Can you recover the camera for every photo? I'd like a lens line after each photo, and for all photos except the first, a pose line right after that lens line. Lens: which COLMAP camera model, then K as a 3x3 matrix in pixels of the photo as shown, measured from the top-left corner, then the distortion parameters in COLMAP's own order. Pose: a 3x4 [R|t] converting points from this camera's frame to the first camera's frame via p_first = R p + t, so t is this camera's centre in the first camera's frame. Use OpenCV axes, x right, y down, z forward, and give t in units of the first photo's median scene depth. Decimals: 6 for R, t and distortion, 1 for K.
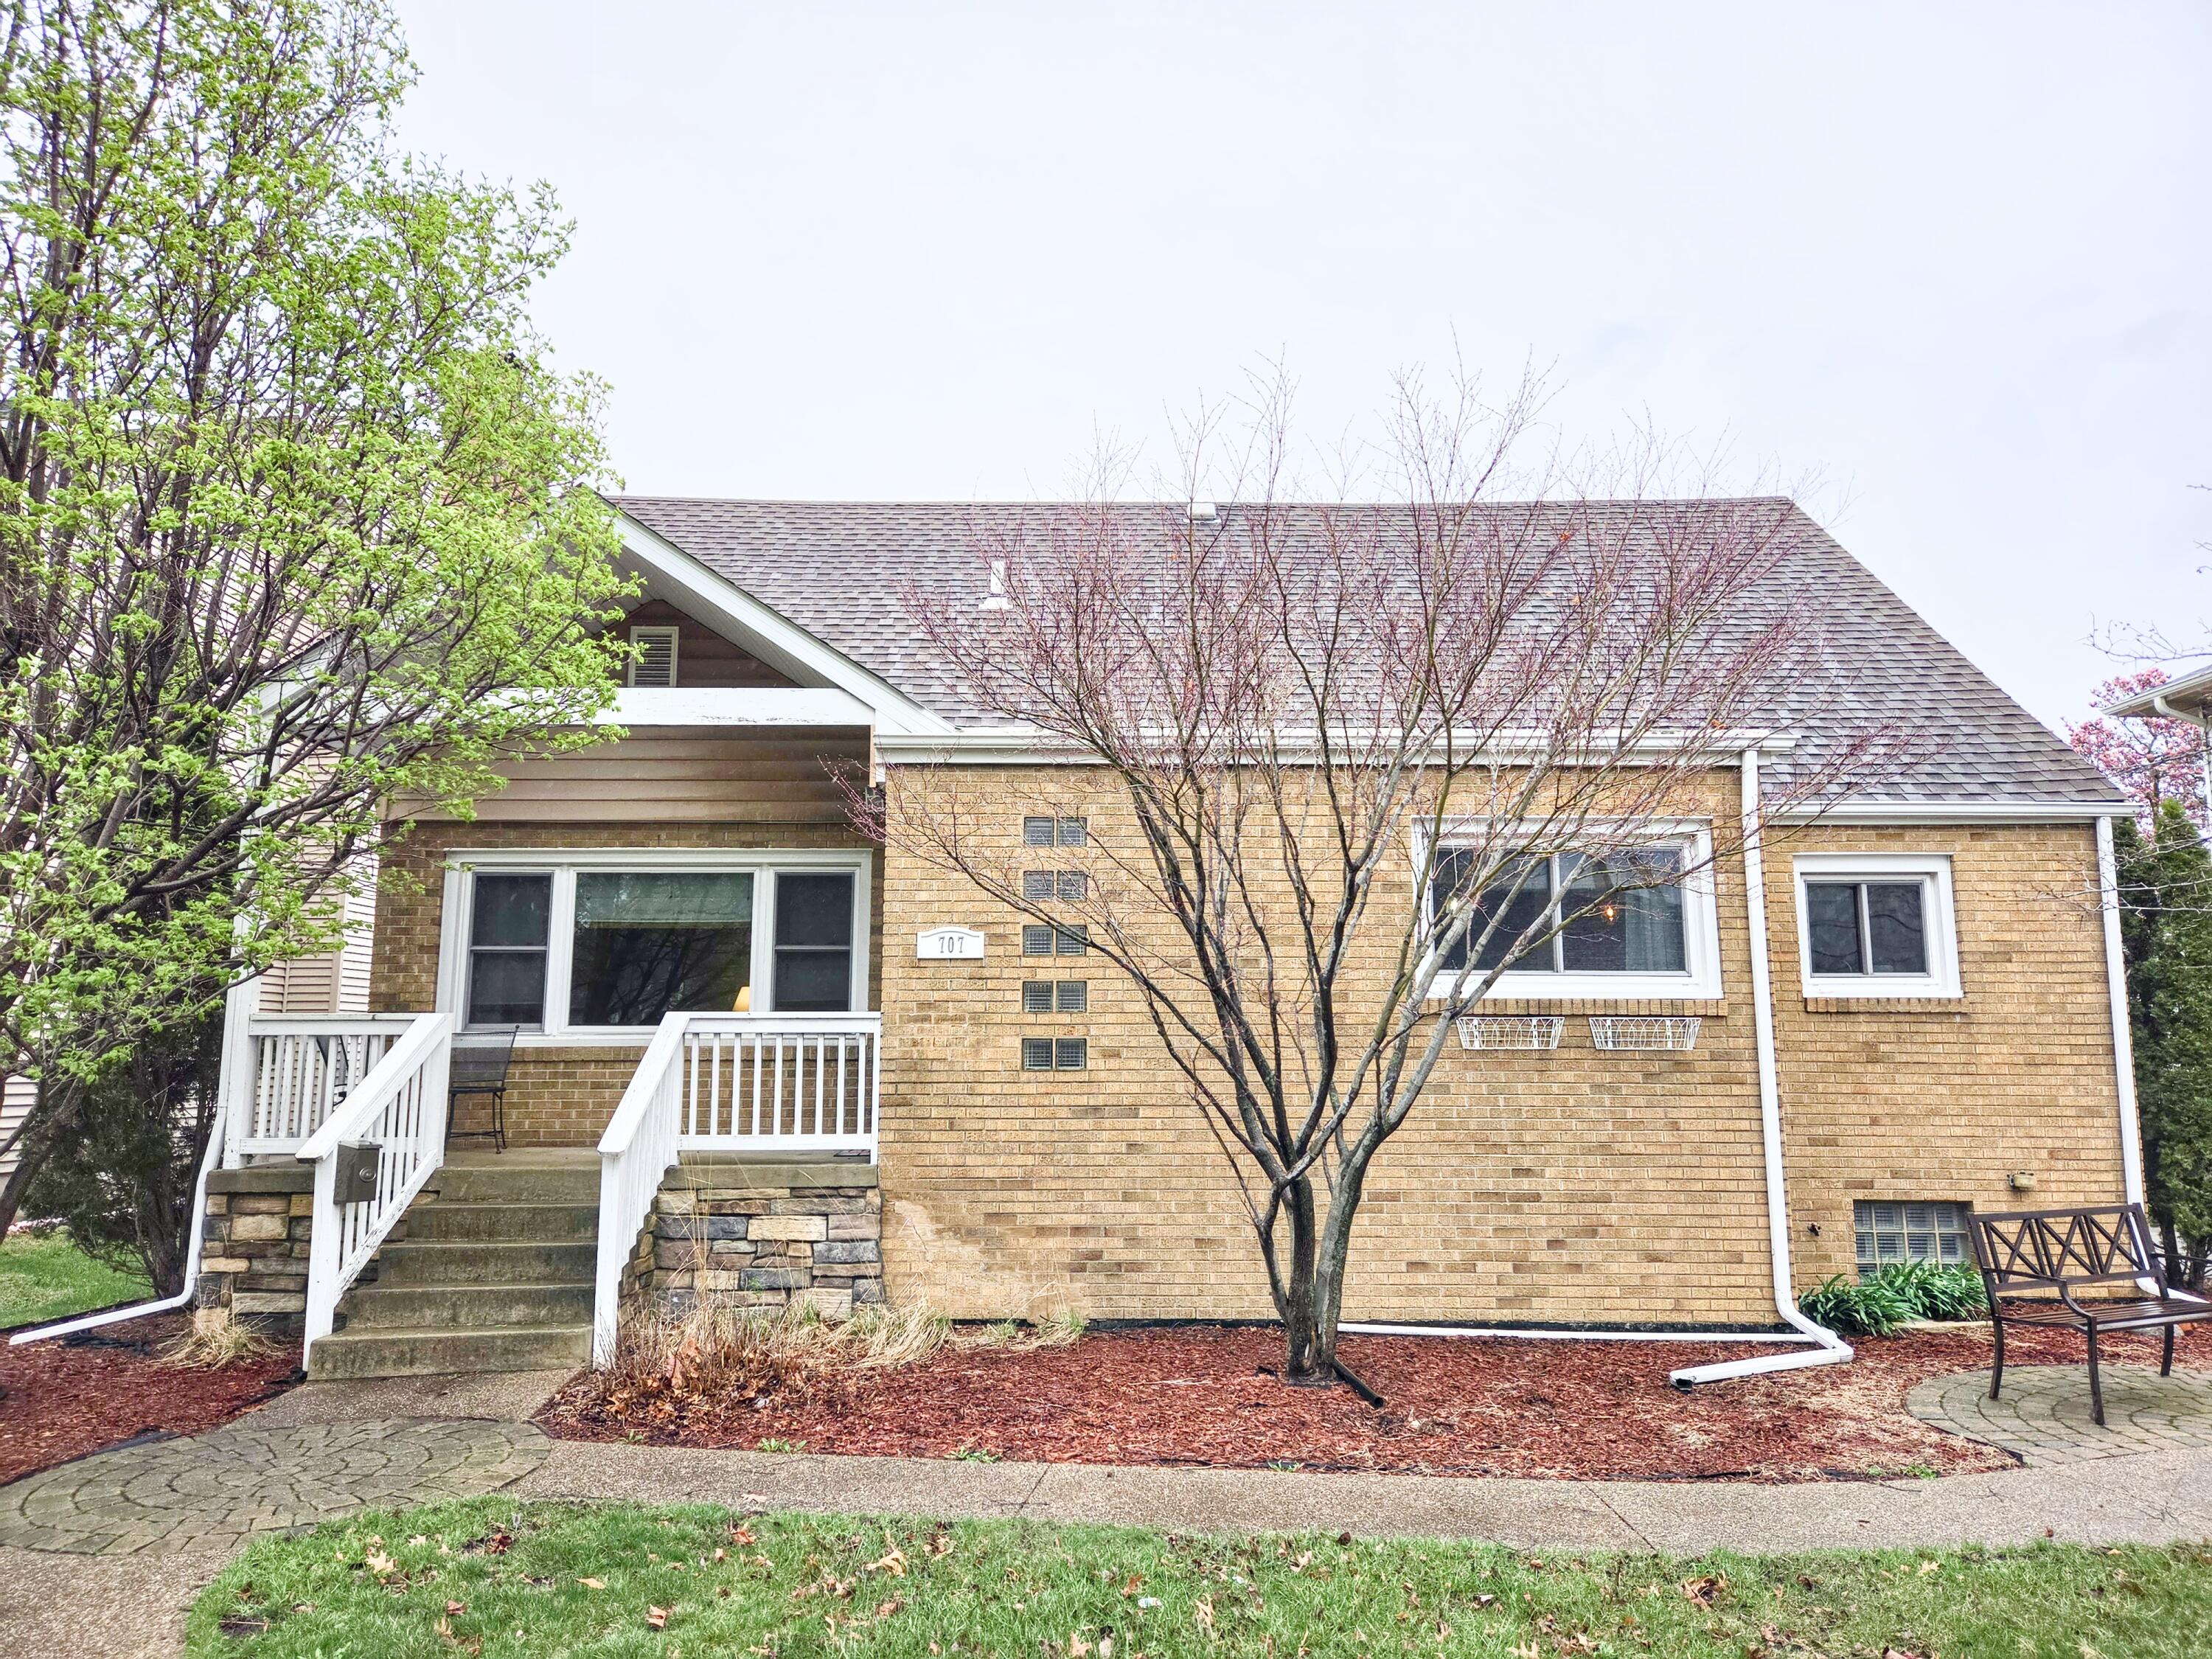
lens RADIAL K [[1479.7, 0, 1106.0], [0, 1479.7, 829.5], [0, 0, 1]] dist [0.033508, -0.005555]
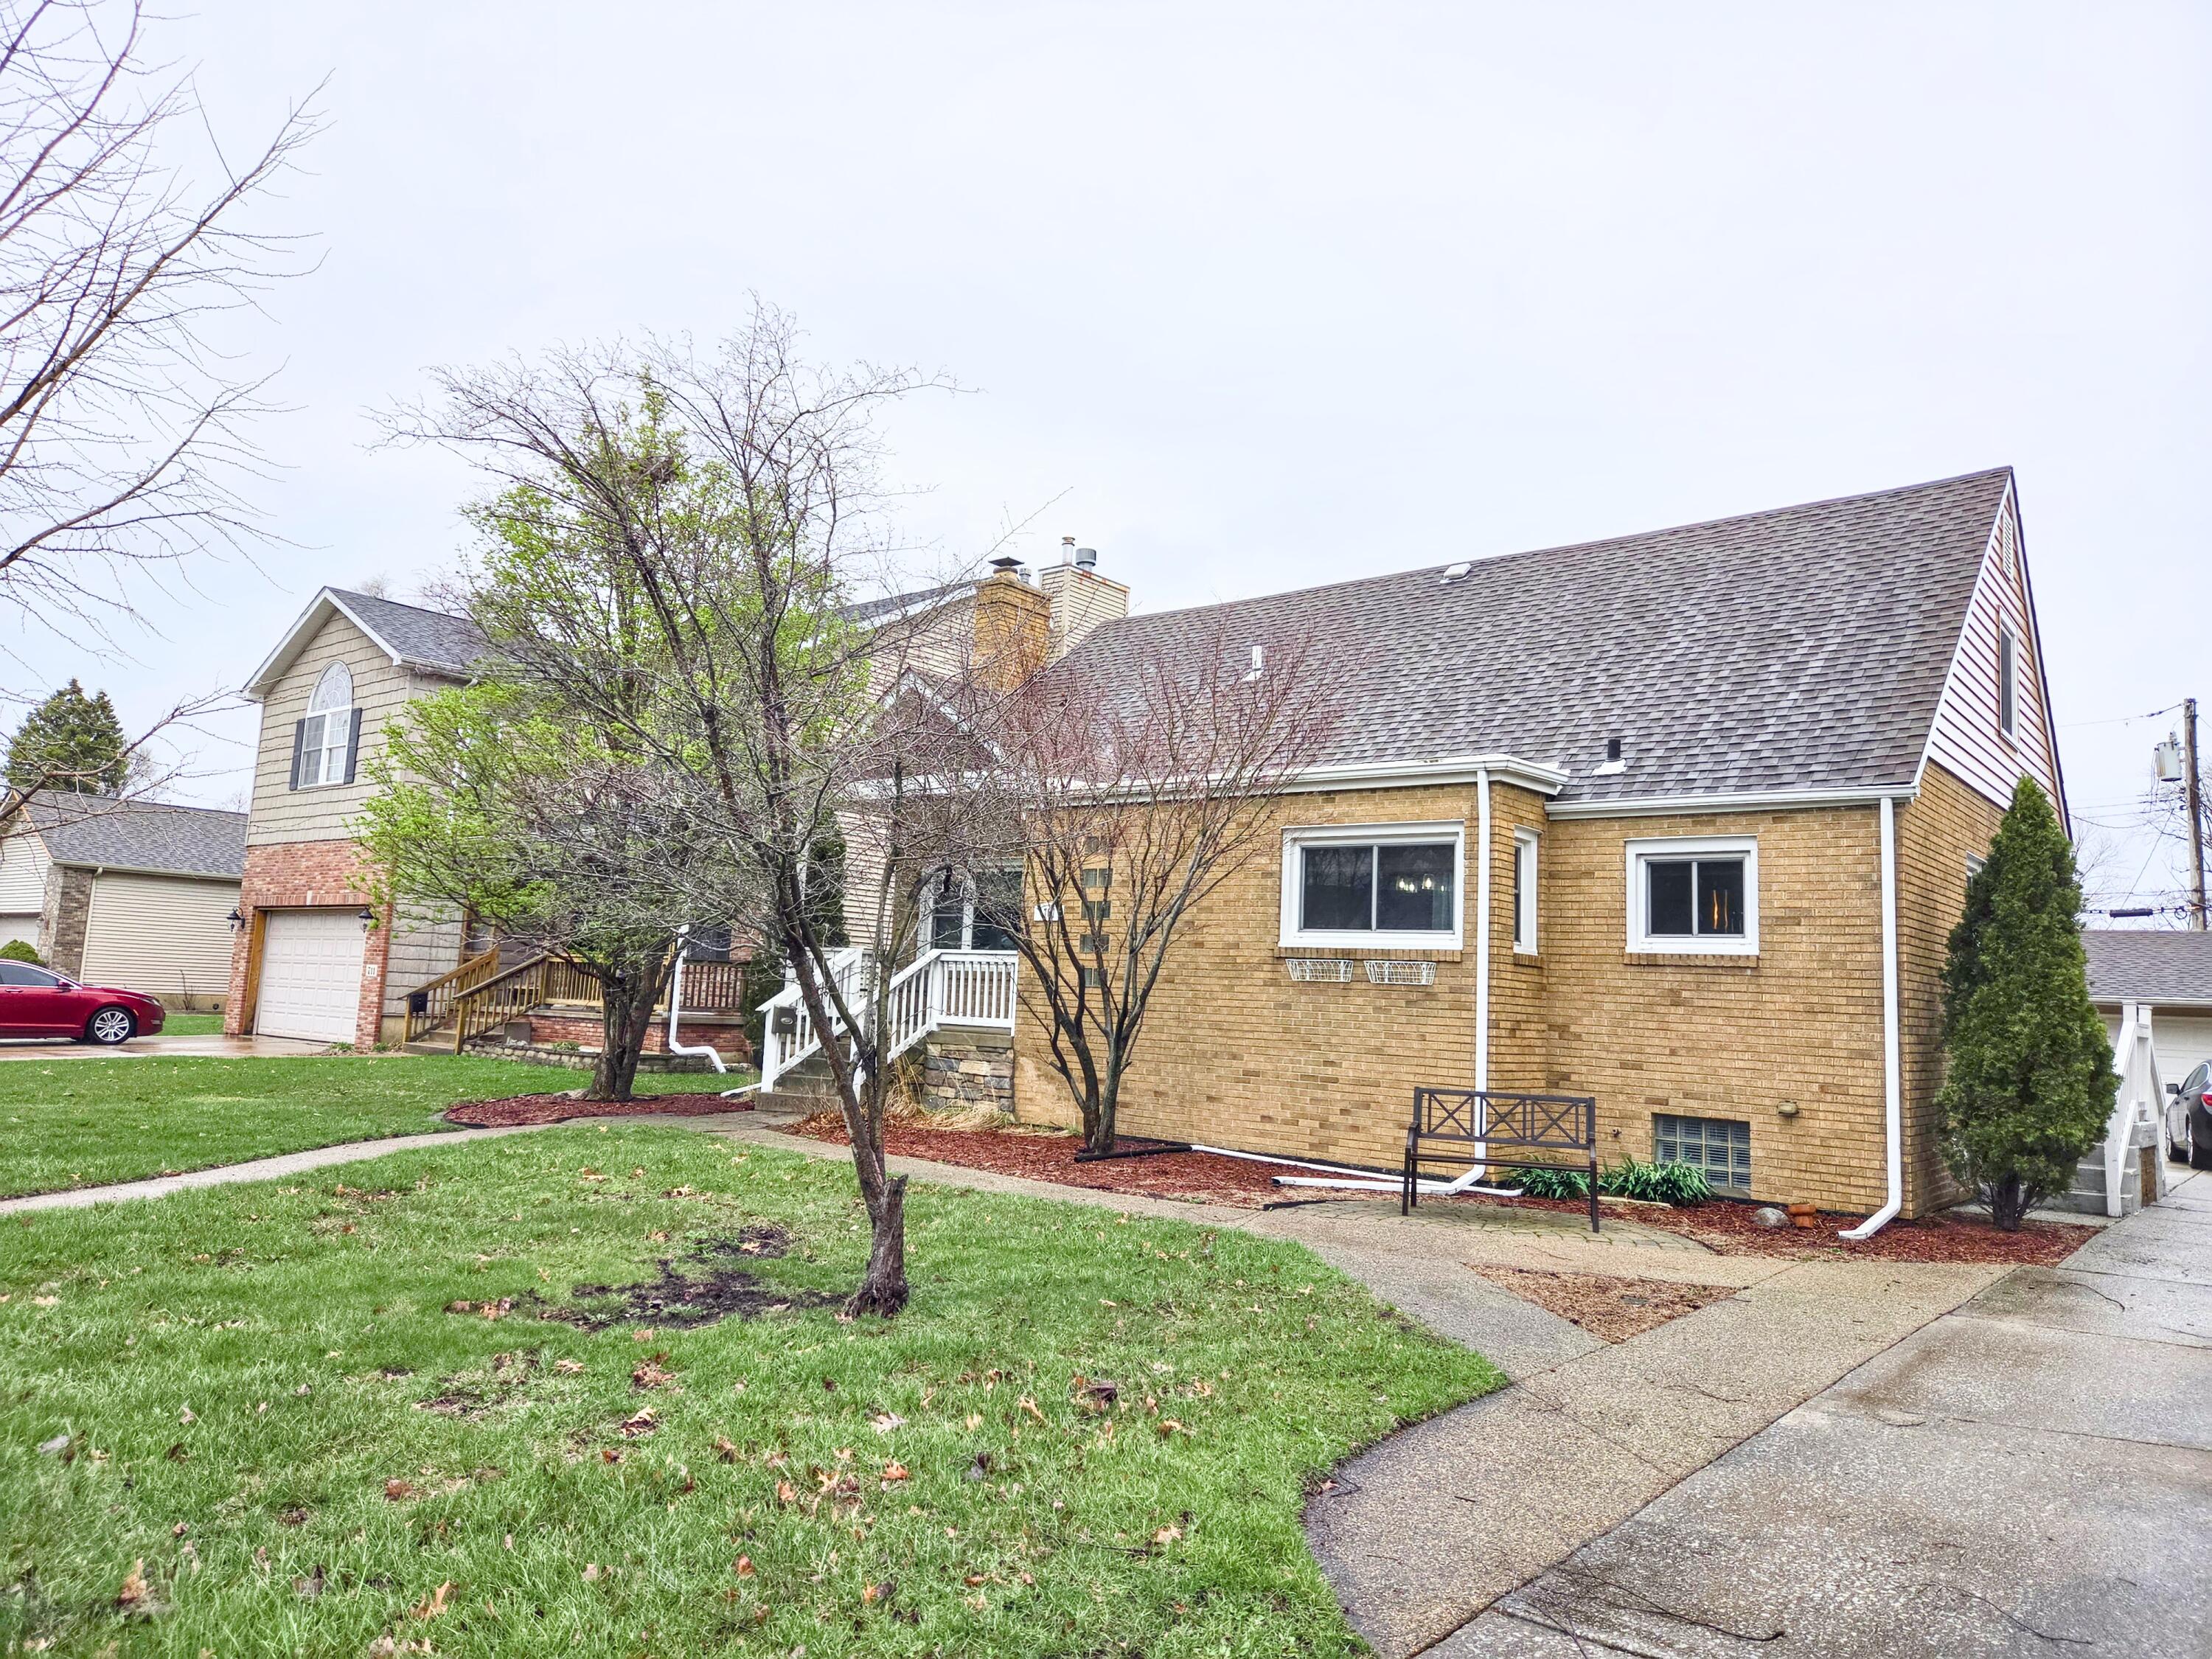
lens RADIAL K [[1479.7, 0, 1106.0], [0, 1479.7, 829.5], [0, 0, 1]] dist [0.033508, -0.005555]
pose [[0.767975, -0.037943, -0.639355, 0.961933], [0.048399, 0.998827, -0.001141, -0.012285], [0.638649, -0.030068, 0.768911, -0.255194]]
